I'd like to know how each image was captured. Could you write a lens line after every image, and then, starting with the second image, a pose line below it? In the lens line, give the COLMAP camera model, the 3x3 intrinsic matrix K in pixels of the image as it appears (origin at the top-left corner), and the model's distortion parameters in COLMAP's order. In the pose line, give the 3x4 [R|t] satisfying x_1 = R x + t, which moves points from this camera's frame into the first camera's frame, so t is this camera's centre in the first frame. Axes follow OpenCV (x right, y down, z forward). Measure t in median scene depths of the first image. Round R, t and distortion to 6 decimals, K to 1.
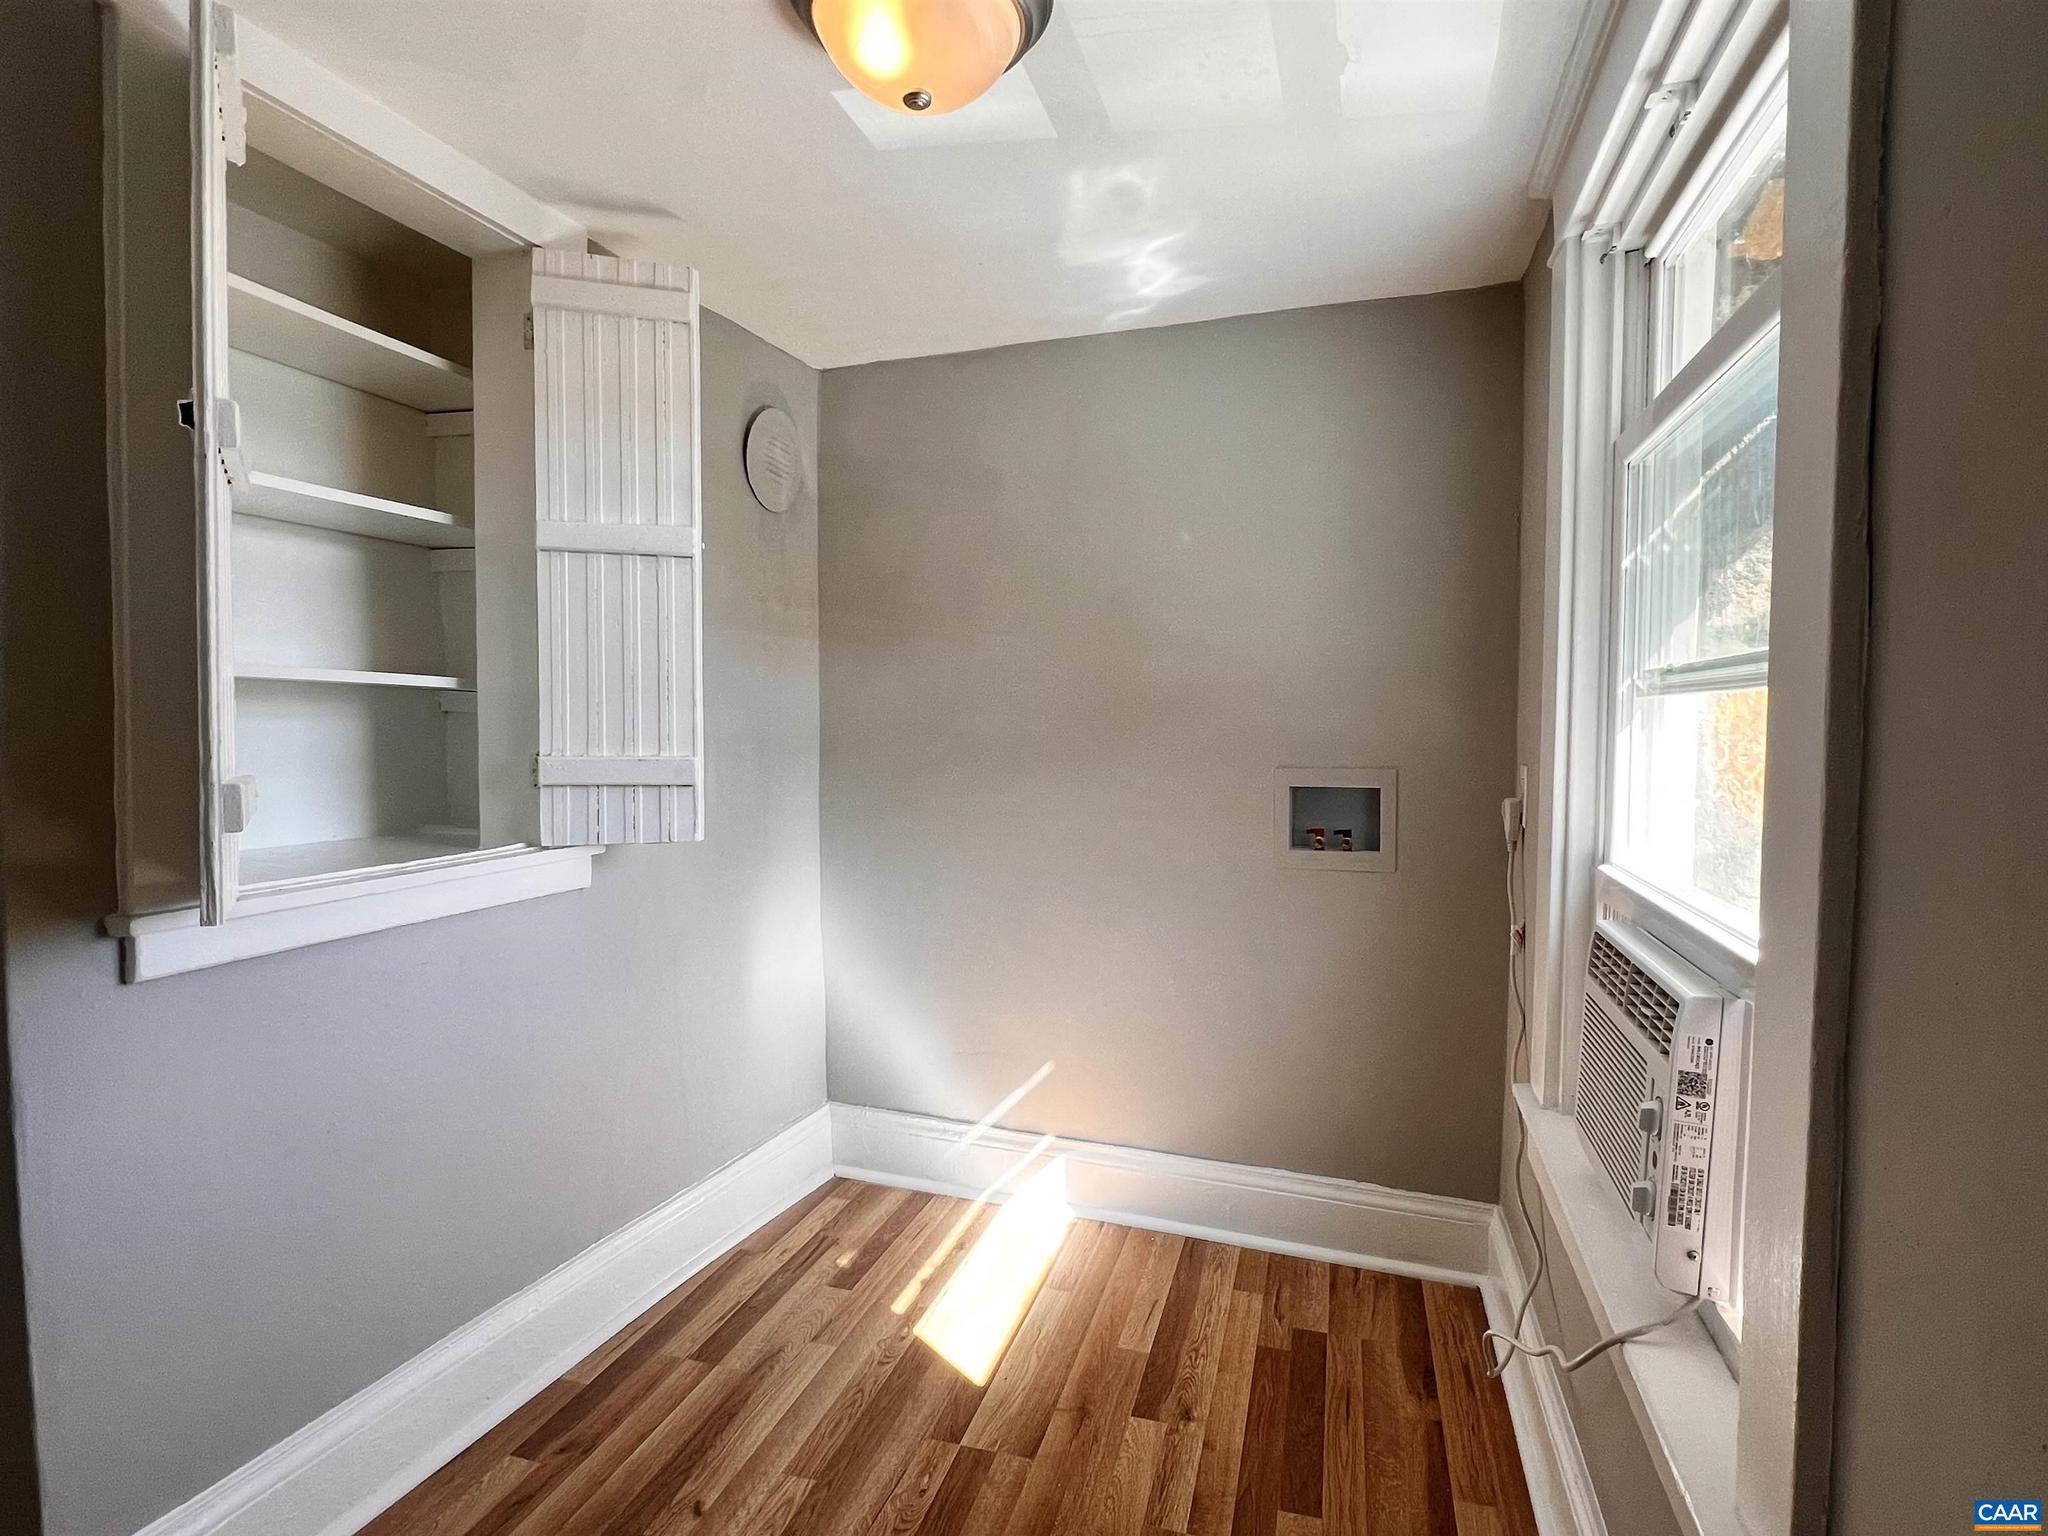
lens RADIAL K [[1059.8, 0, 1016.2], [0, 1059.8, 763.8], [0, 0, 1]] dist [-0.005763, 0.001860]
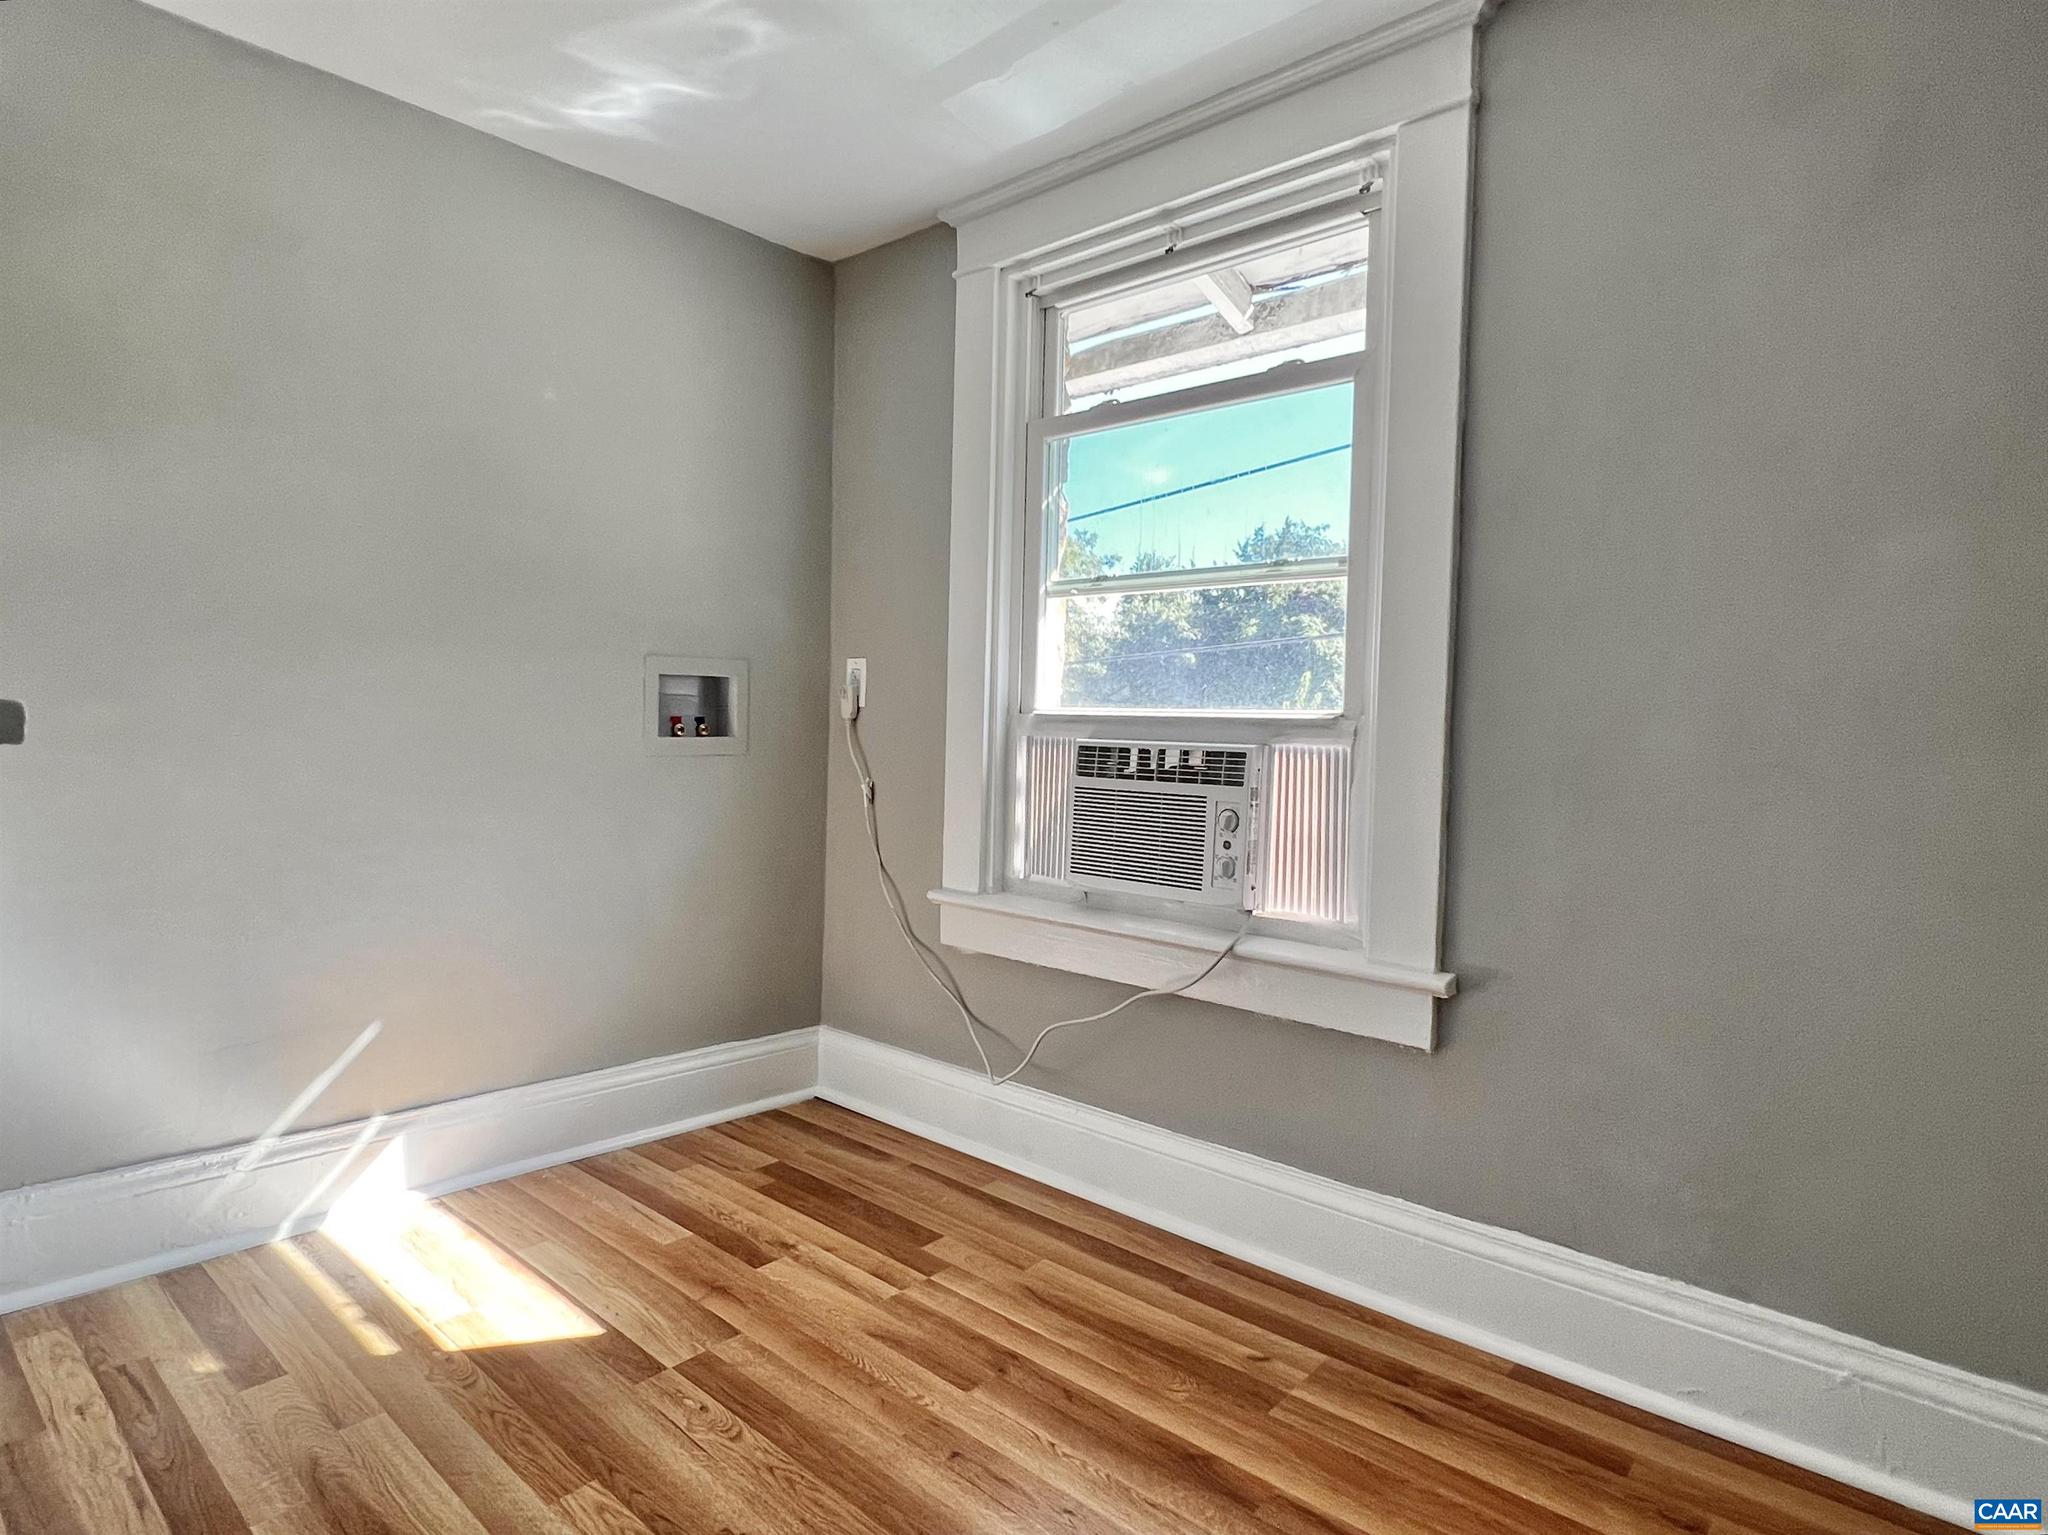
lens RADIAL K [[1109.3, 0, 1034.7], [0, 1109.3, 763.1], [0, 0, 1]] dist [-0.015118, 0.001917]
pose [[0.408730, -0.032378, 0.912081, -0.572958], [0.011506, 0.999474, 0.030325, 0.080801], [-0.912583, -0.001900, 0.408887, 0.254423]]
